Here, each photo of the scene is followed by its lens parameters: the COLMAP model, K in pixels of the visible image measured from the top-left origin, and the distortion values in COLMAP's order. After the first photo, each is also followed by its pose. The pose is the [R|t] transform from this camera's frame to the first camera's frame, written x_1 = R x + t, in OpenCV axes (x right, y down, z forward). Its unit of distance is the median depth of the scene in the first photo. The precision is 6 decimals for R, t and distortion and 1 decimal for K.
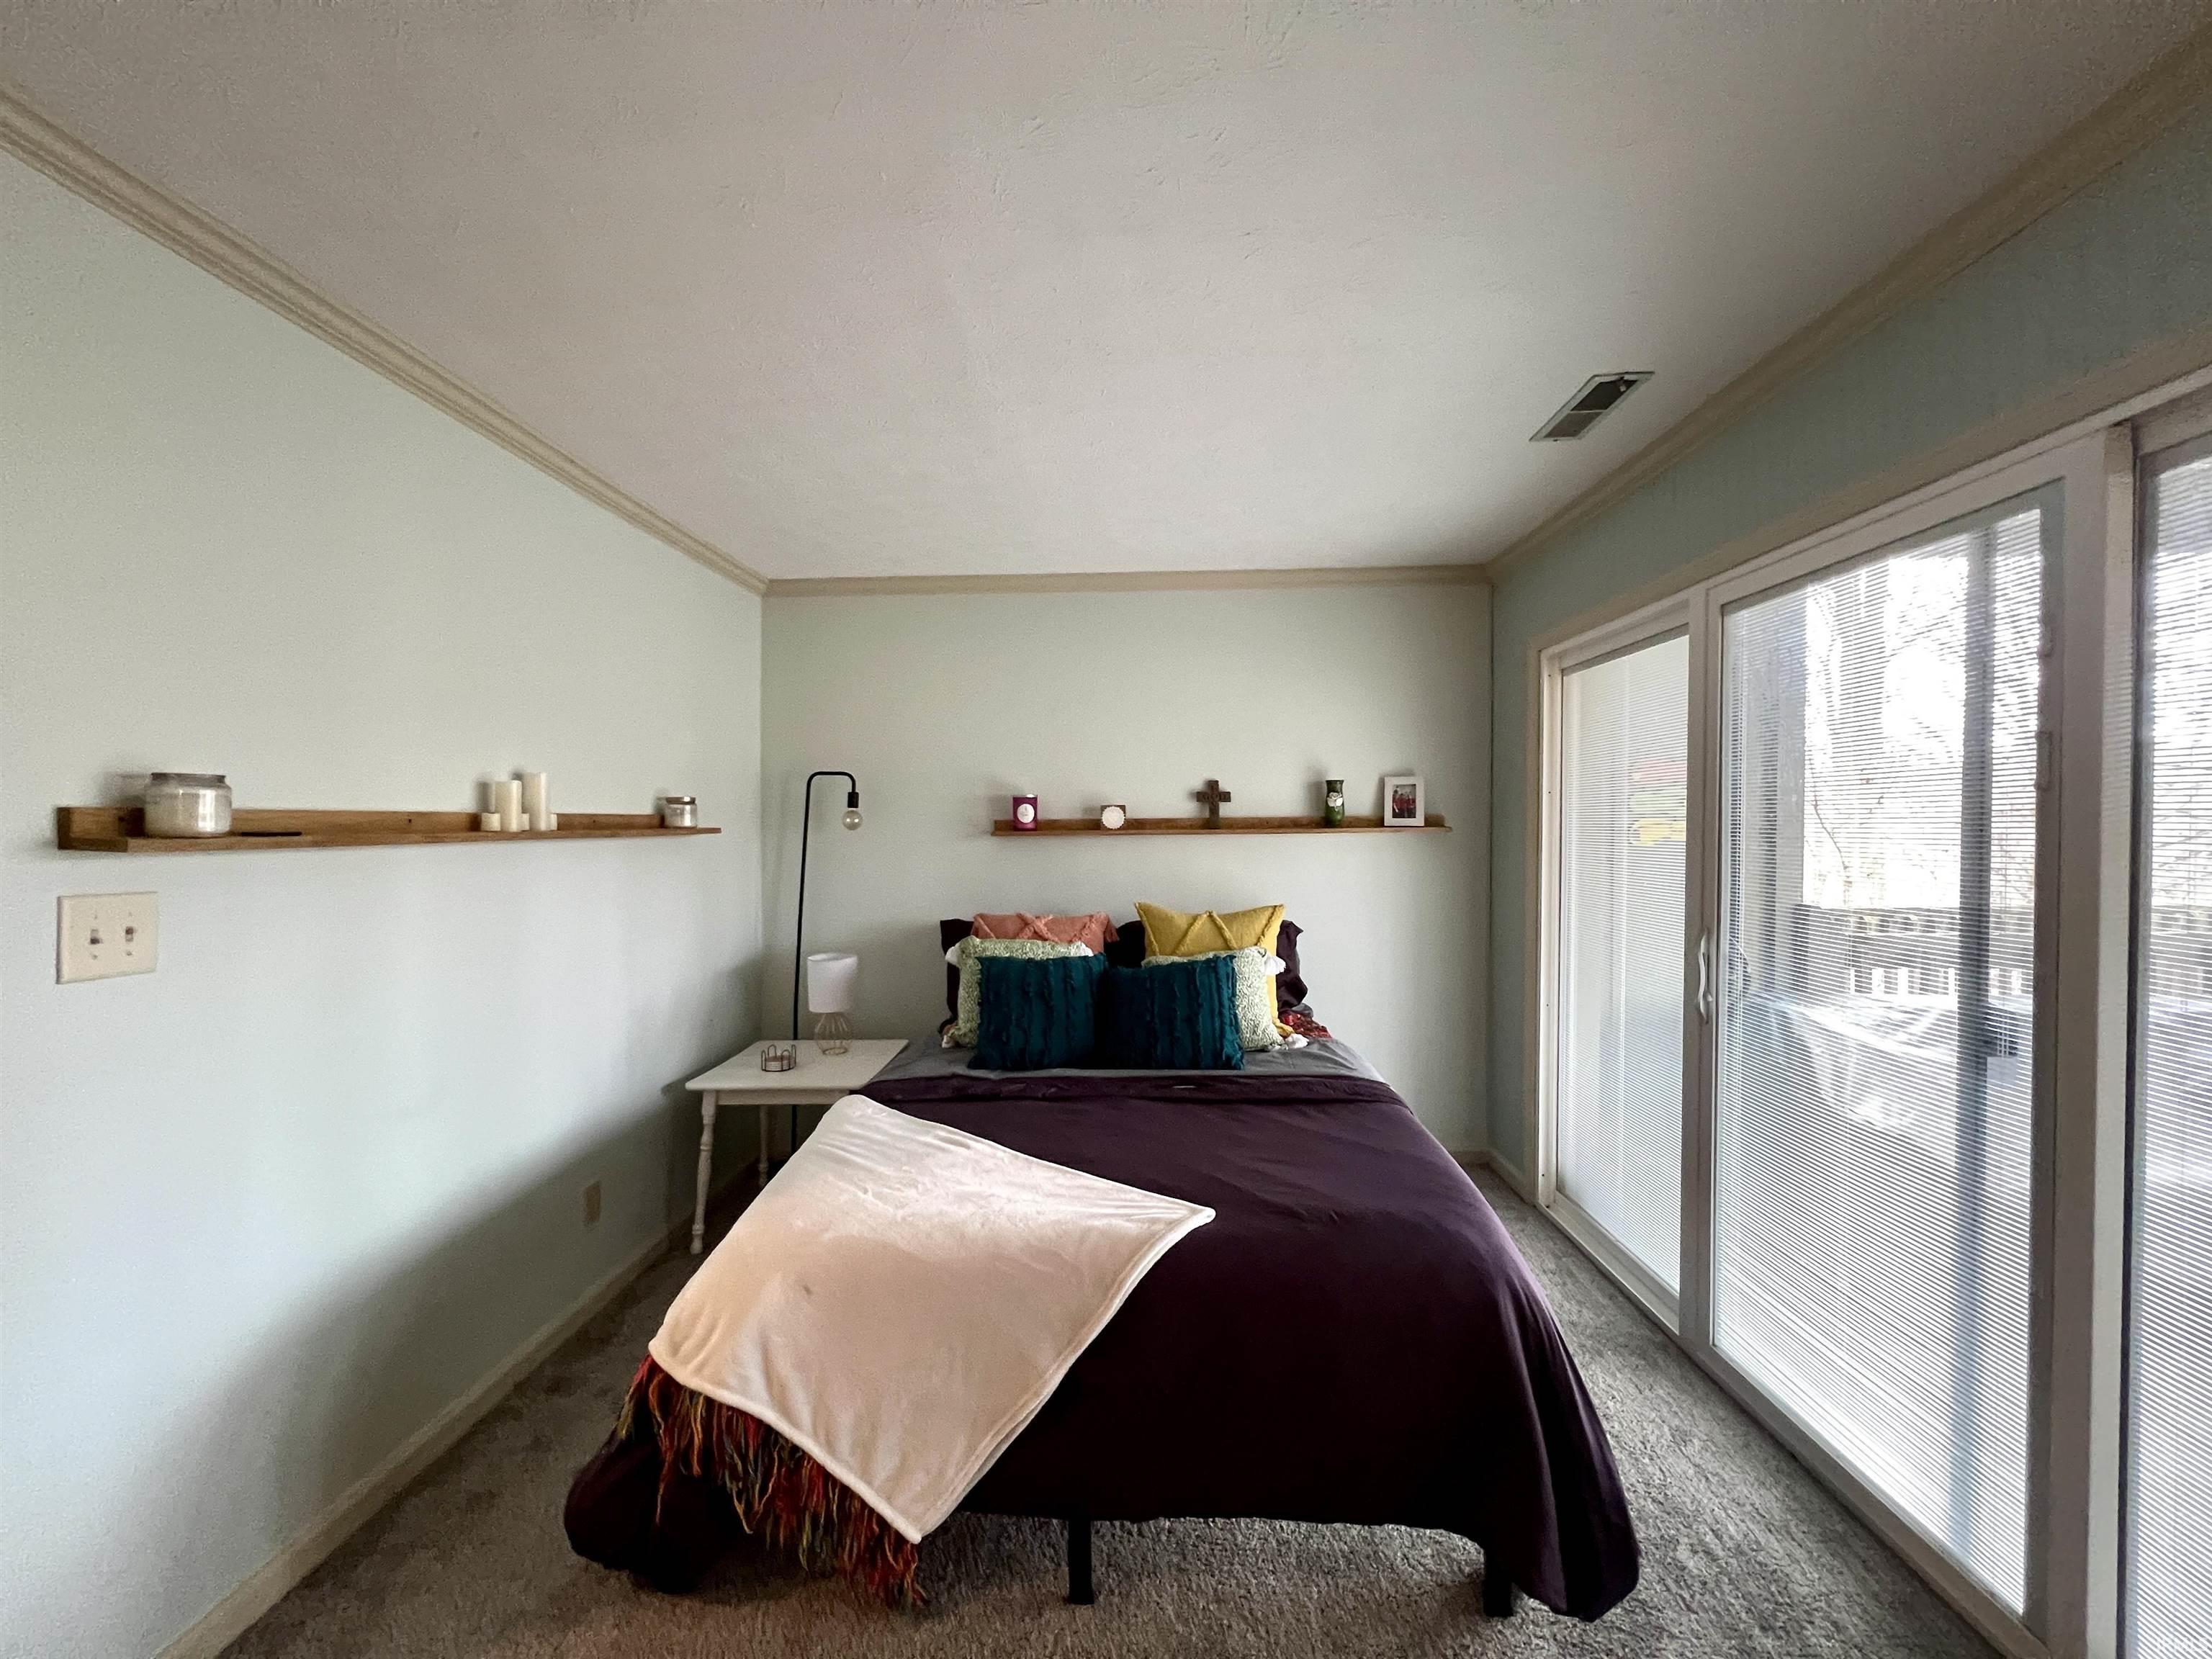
lens RADIAL K [[884.2, 0, 1104.8], [0, 884.2, 830.1], [0, 0, 1]] dist [-0.003903, 0.000429]
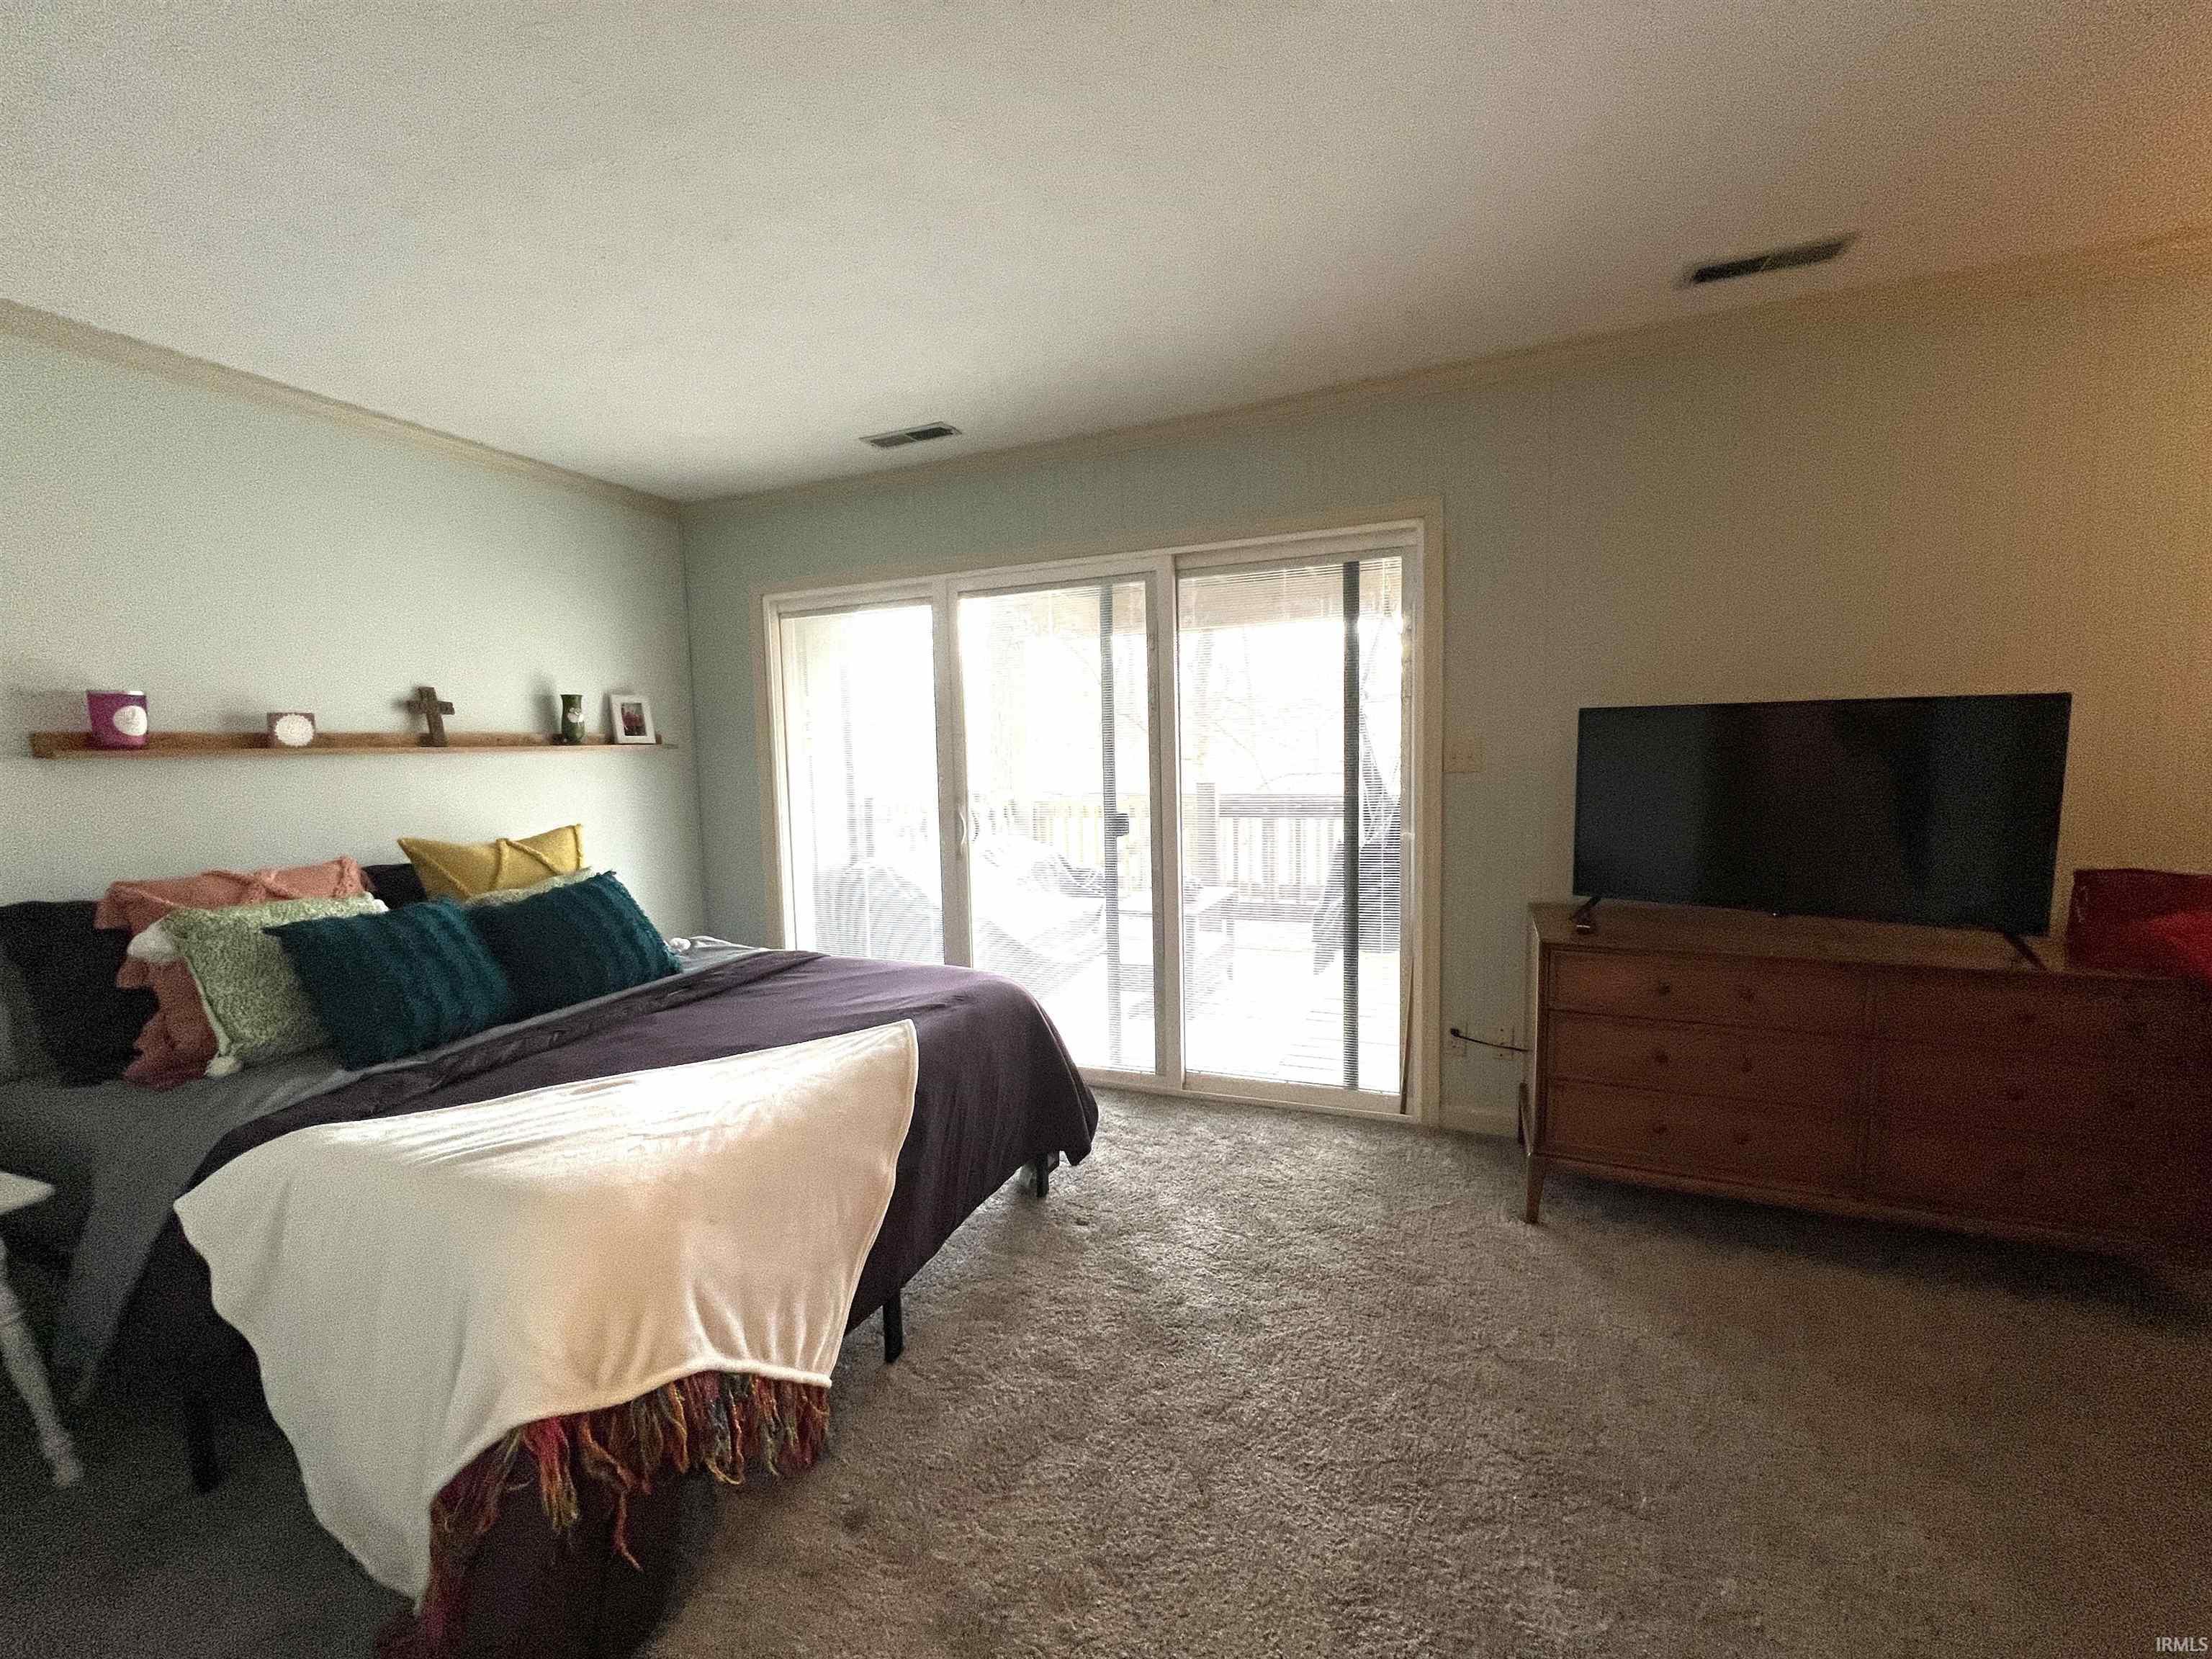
lens RADIAL K [[884.2, 0, 1103.3], [0, 884.2, 831.8], [0, 0, 1]] dist [-0.003903, 0.000429]
pose [[0.328478, -0.089167, 0.940293, -0.458769], [0.032172, 0.996012, 0.083212, 0.029536], [-0.943964, 0.002918, 0.330037, 0.148716]]
